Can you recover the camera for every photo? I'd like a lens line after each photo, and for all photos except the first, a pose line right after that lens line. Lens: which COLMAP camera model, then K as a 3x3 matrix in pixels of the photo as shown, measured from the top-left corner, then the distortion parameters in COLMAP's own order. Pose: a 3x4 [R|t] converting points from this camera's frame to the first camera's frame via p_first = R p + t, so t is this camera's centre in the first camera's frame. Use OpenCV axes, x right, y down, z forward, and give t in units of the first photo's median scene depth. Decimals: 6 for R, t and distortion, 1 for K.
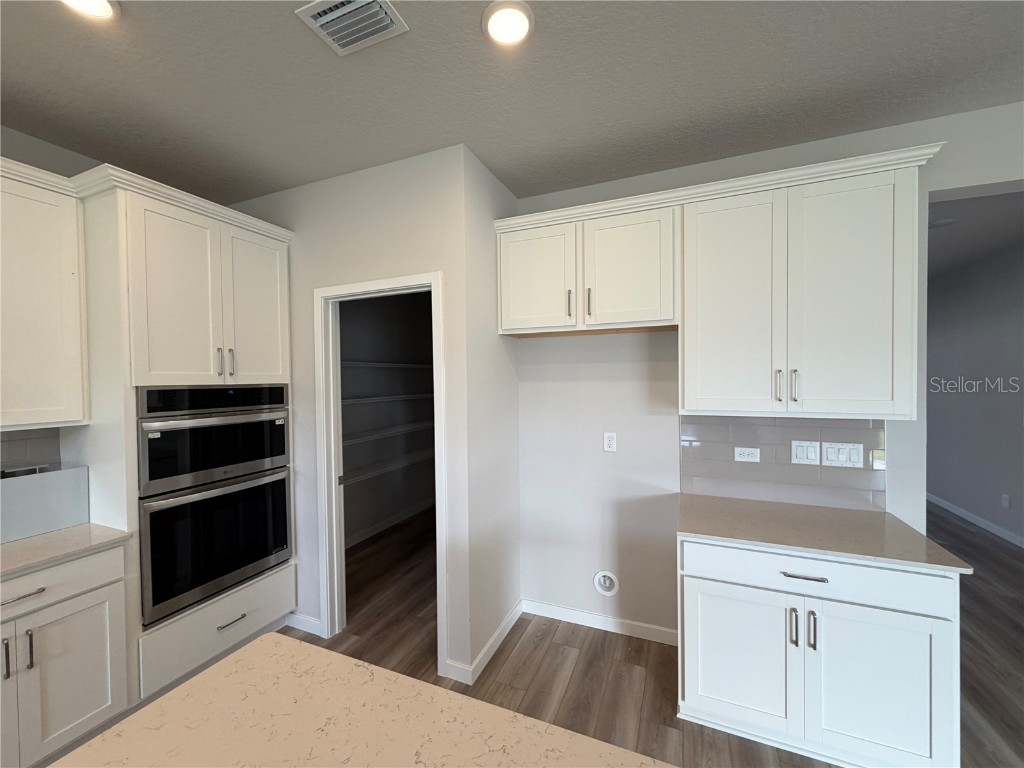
lens RADIAL K [[408.7, 0, 508.6], [0, 408.7, 385.5], [0, 0, 1]] dist [-0.000783, 0.000159]
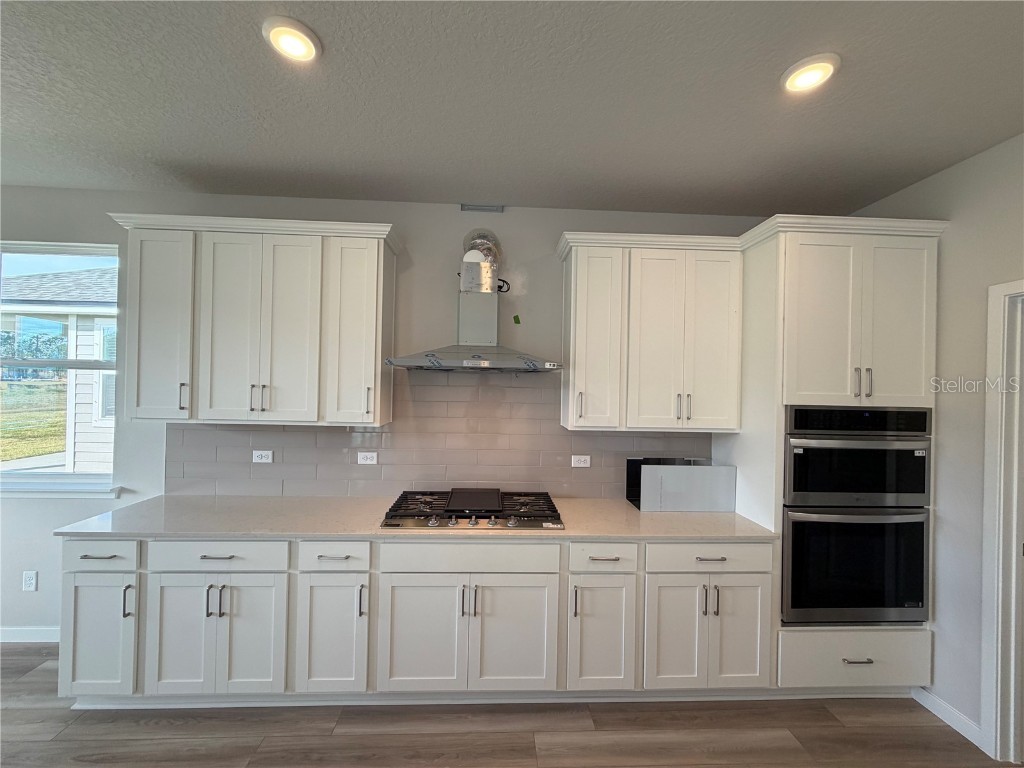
lens RADIAL K [[408.7, 0, 508.6], [0, 408.7, 385.5], [0, 0, 1]] dist [-0.000783, 0.000159]
pose [[0.438229, 0.018285, -0.898677, -0.207953], [-0.041959, 0.999119, -0.000132, -0.016323], [0.897884, 0.037765, 0.438610, -0.150917]]
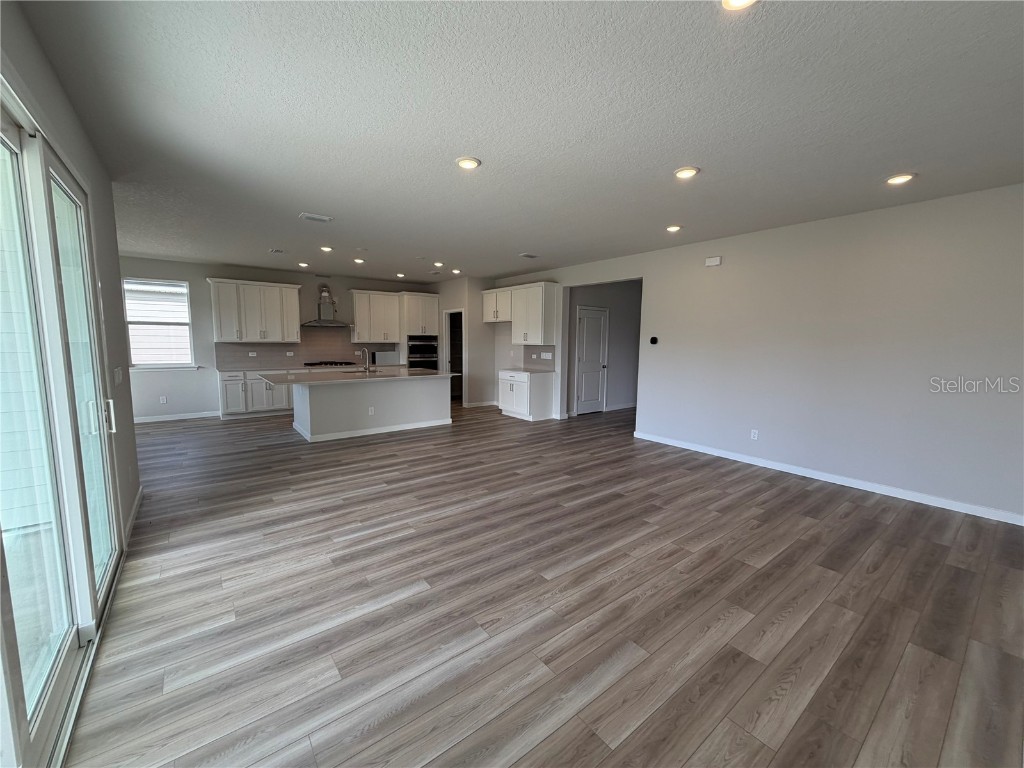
lens RADIAL K [[408.7, 0, 508.6], [0, 408.7, 385.5], [0, 0, 1]] dist [-0.000783, 0.000159]
pose [[0.872446, 0.073877, -0.483094, 2.238758], [-0.026811, 0.994255, 0.103625, 0.056978], [0.487974, -0.077455, 0.869415, -2.374379]]
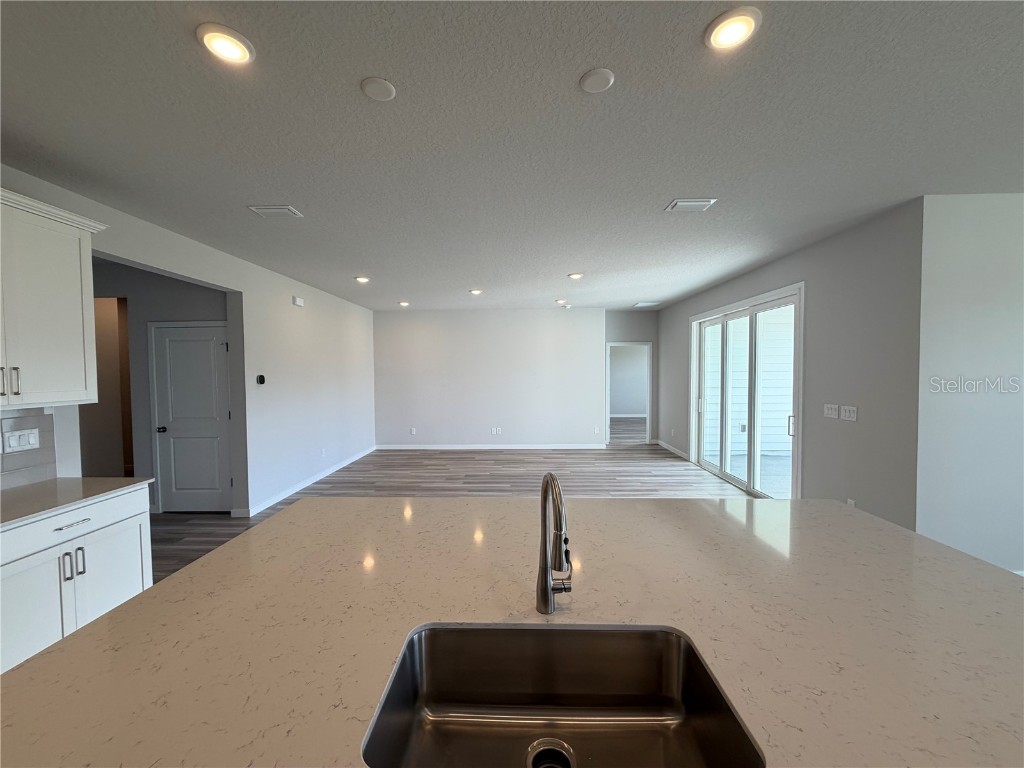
lens RADIAL K [[412.4, 0, 508.5], [0, 412.4, 386.0], [0, 0, 1]] dist [0.000287, 0.000049]
pose [[-0.364518, -0.021246, 0.930954, -0.761203], [0.025628, 0.999132, 0.032837, 0.009976], [-0.930844, 0.035828, -0.363657, 0.117460]]
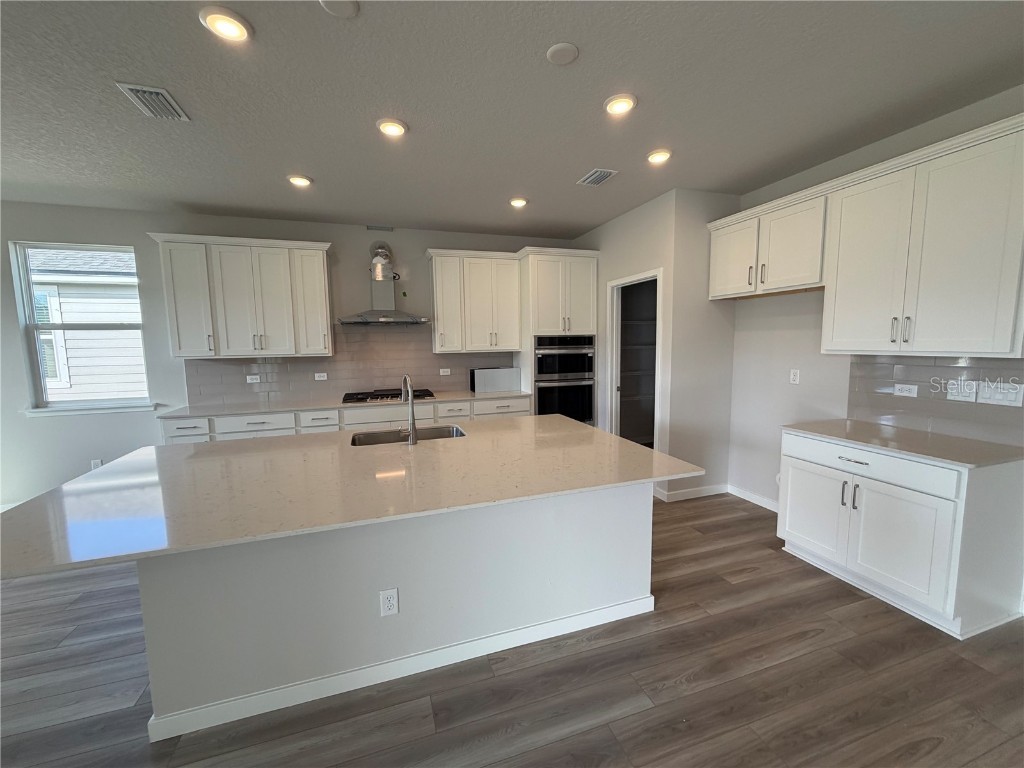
lens RADIAL K [[408.7, 0, 508.6], [0, 408.7, 385.5], [0, 0, 1]] dist [-0.000783, 0.000159]
pose [[0.663088, 0.081427, -0.744099, 0.724369], [-0.004195, 0.994454, 0.105085, 0.038132], [0.748530, -0.066559, 0.659752, -0.652635]]
